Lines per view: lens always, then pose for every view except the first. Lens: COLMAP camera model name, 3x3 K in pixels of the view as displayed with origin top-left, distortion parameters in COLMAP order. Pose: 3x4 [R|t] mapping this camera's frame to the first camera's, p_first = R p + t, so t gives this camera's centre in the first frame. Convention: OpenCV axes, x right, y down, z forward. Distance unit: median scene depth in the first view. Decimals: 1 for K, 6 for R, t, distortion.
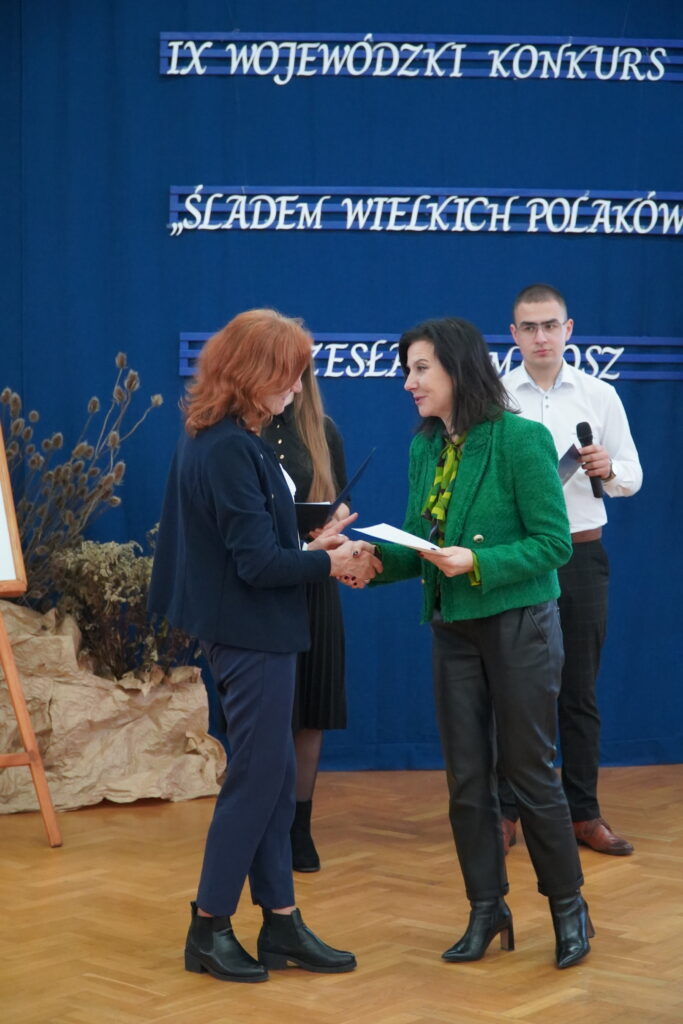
lens RADIAL K [[1976.8, 0, 364.5], [0, 1976.8, 505.8], [0, 0, 1]] dist [-0.166560, -0.393808]
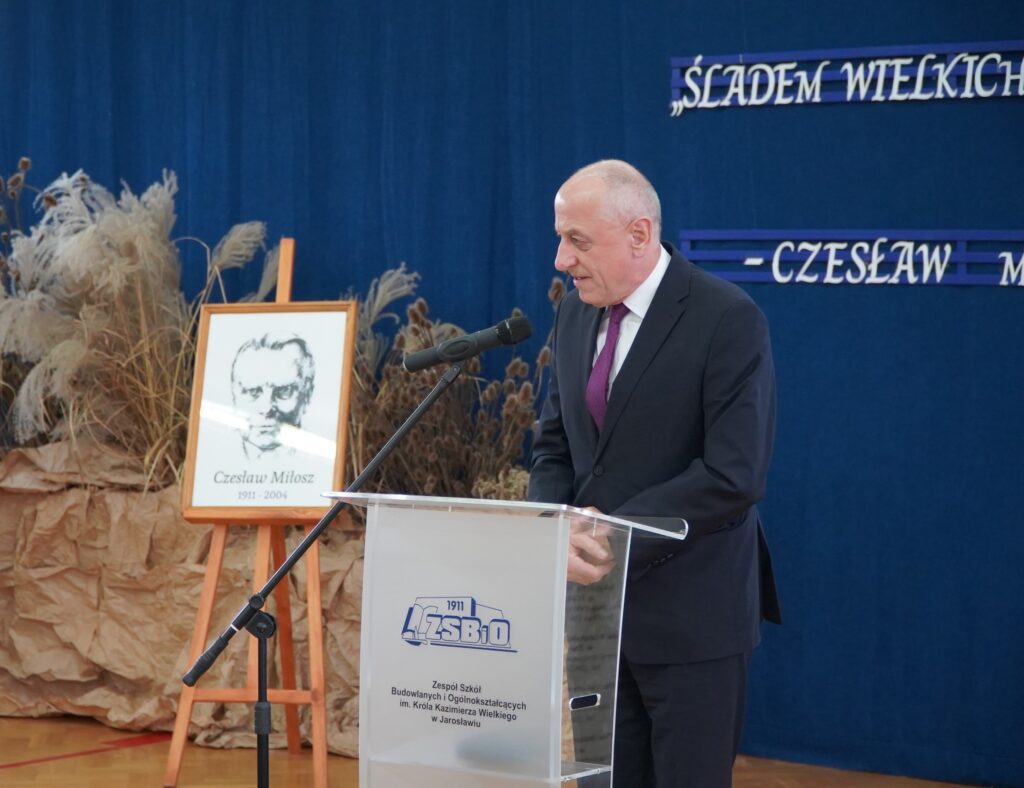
lens RADIAL K [[2595.5, 0, 367.5], [0, 2595.5, 394.9], [0, 0, 1]] dist [-0.239063, -0.737988]
pose [[0.705856, 0.031911, -0.707637, 0.599445], [-0.031538, 0.999410, 0.013610, -0.027899], [0.707653, 0.012711, 0.706446, 0.119316]]
